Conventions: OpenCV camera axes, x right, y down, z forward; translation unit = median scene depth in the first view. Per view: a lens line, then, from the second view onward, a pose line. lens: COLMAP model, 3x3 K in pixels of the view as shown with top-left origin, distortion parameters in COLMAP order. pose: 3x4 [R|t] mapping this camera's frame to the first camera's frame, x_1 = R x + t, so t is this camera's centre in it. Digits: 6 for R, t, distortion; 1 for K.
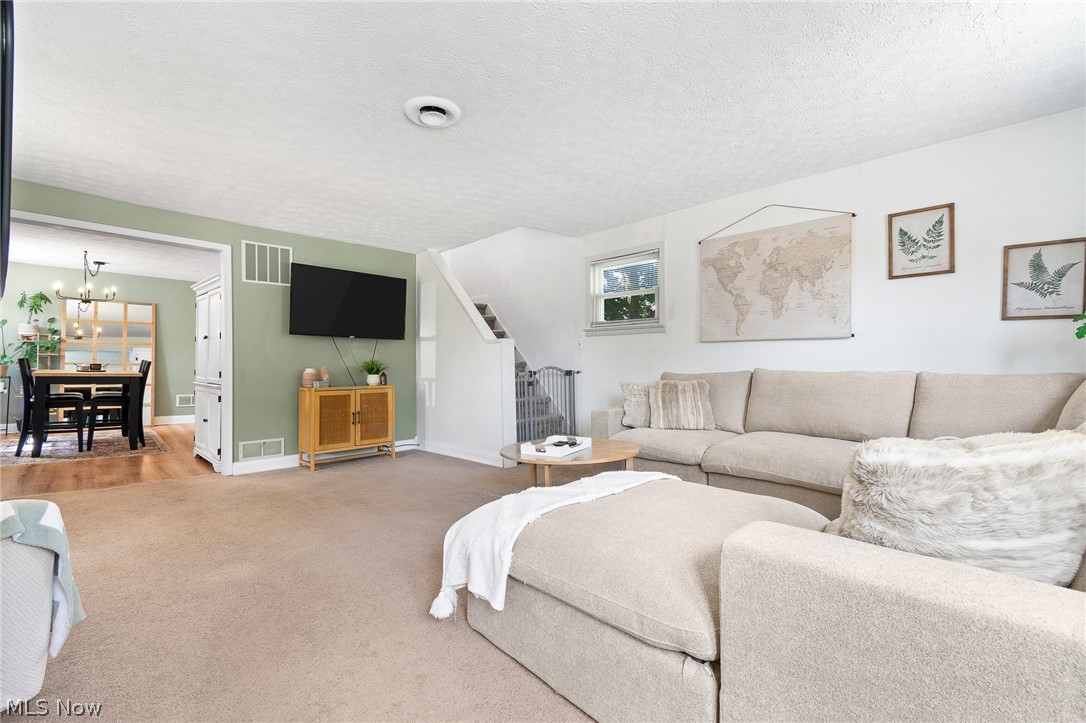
lens RADIAL K [[494.0, 0, 543.0], [0, 494.0, 361.5], [0, 0, 1]] dist [0.004580, -0.000237]
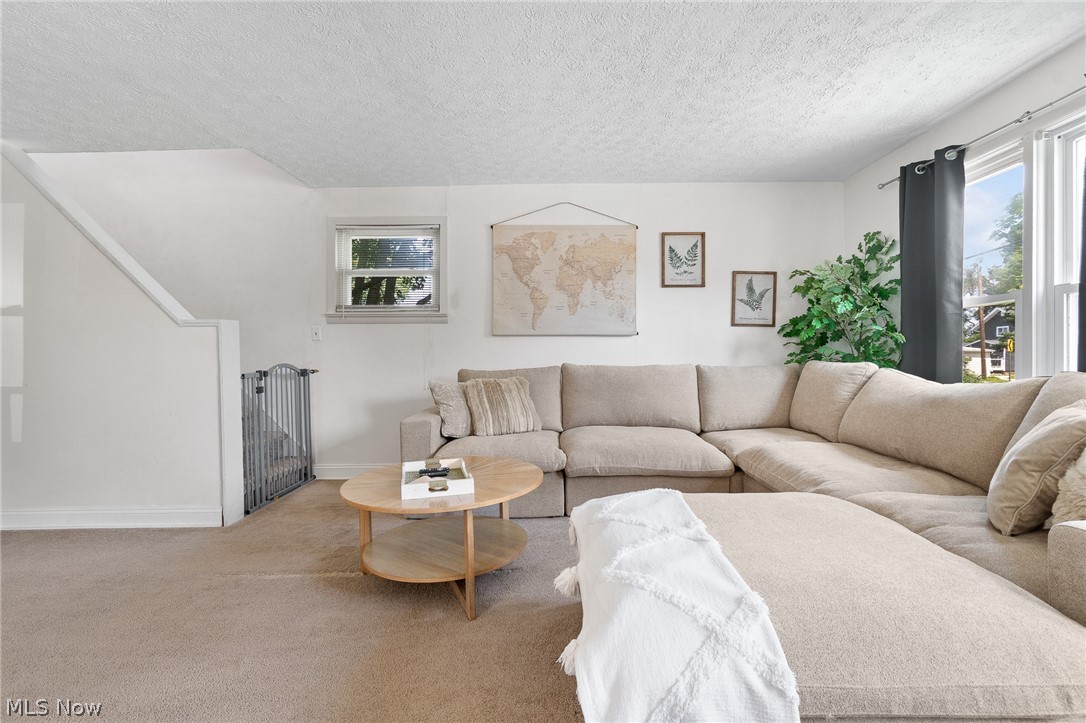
lens RADIAL K [[485.0, 0, 543.0], [0, 485.0, 361.5], [0, 0, 1]] dist [0.001613, 0.000405]
pose [[0.697731, -0.005769, 0.716336, -0.301103], [0.000799, 0.999973, 0.007275, 0.002751], [-0.716359, -0.004503, 0.697717, 0.356054]]
